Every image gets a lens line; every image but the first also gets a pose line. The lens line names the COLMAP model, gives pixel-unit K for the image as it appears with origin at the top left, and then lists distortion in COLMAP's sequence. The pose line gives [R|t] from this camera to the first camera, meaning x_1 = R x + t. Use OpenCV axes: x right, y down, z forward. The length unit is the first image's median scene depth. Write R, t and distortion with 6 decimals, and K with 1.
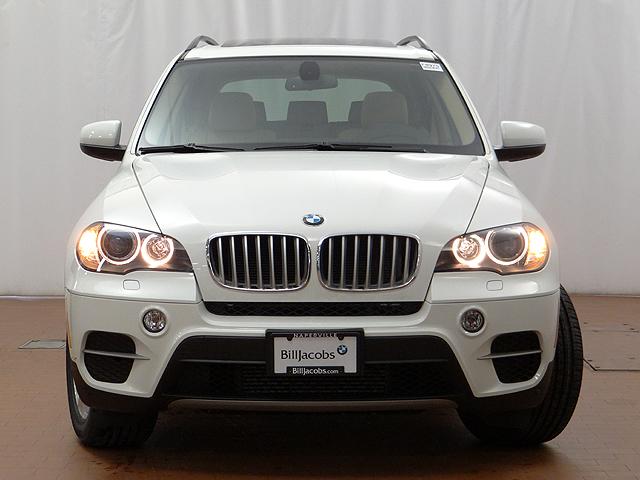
lens RADIAL K [[1305.5, 0, 320.0], [0, 1305.5, 240.0], [0, 0, 1]] dist [0.436534, 0.053453]
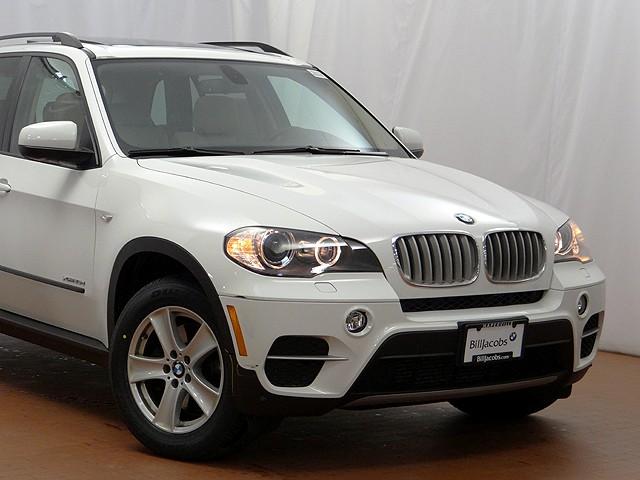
lens RADIAL K [[1485.7, 0, 320.0], [0, 1485.7, 240.0], [0, 0, 1]] dist [-0.069897, 0.350569]
pose [[0.826445, -0.028337, 0.562304, -0.795749], [0.036279, 0.999337, -0.002959, 0.001434], [-0.561847, 0.022845, 0.826925, 0.066989]]
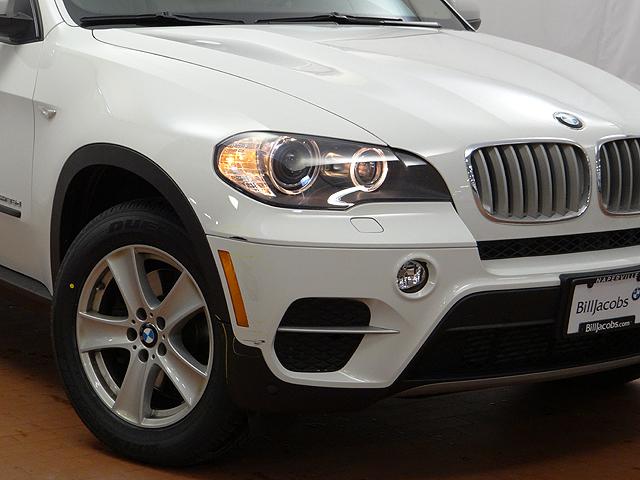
lens RADIAL K [[1485.7, 0, 320.0], [0, 1485.7, 240.0], [0, 0, 1]] dist [-0.069897, 0.350569]
pose [[0.825902, -0.070316, 0.559412, -0.593268], [0.029789, 0.996249, 0.081244, -0.020258], [-0.563026, -0.050435, 0.824899, 0.401062]]
